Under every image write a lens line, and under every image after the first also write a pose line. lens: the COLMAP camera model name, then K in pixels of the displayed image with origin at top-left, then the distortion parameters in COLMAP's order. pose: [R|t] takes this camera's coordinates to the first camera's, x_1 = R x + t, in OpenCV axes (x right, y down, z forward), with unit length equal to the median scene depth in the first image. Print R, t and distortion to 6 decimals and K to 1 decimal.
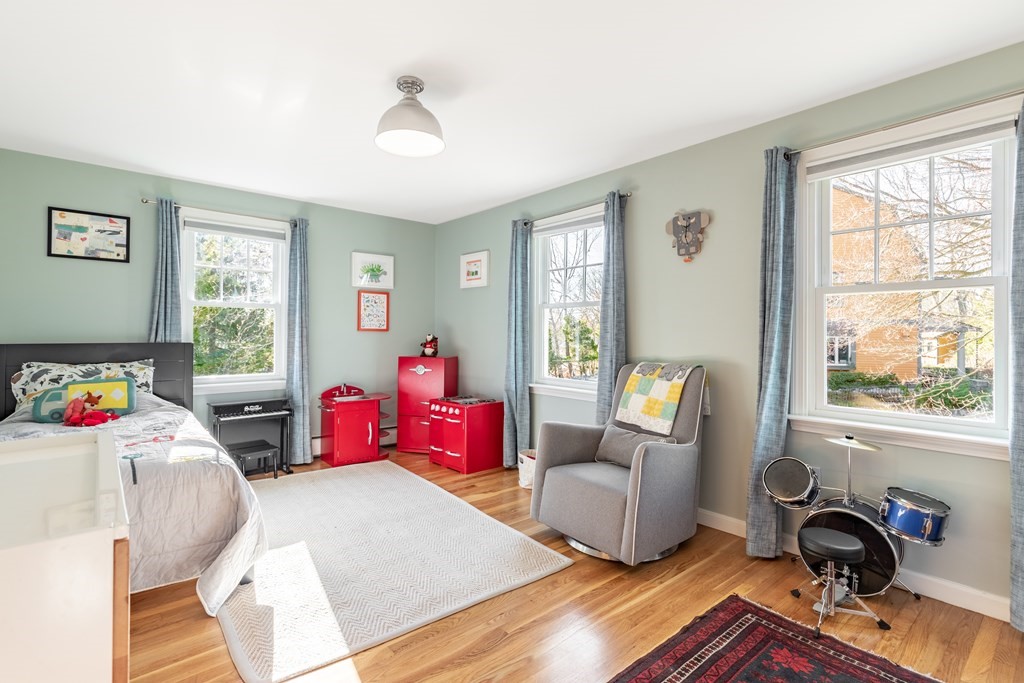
lens RADIAL K [[491.4, 0, 486.1], [0, 491.4, 330.7], [0, 0, 1]] dist [0.001273, -0.000403]
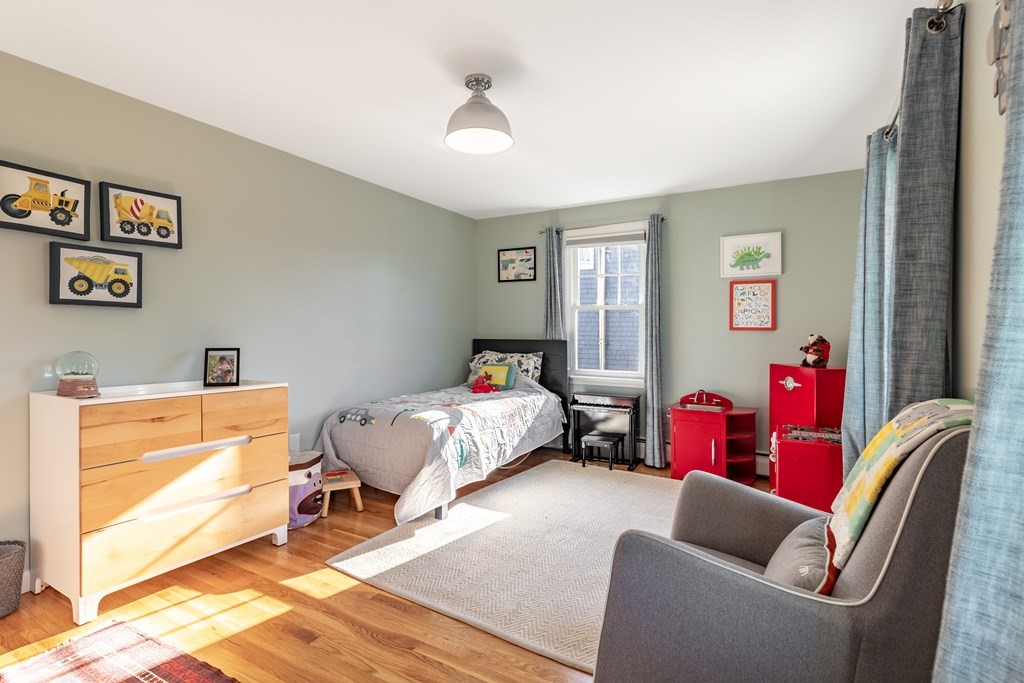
lens RADIAL K [[491.4, 0, 486.1], [0, 491.4, 330.7], [0, 0, 1]] dist [0.001273, -0.000403]
pose [[0.328980, -0.002600, -0.944333, 0.513986], [0.002295, 0.999995, -0.001953, 0.002865], [0.944334, -0.001525, 0.328984, 0.430582]]
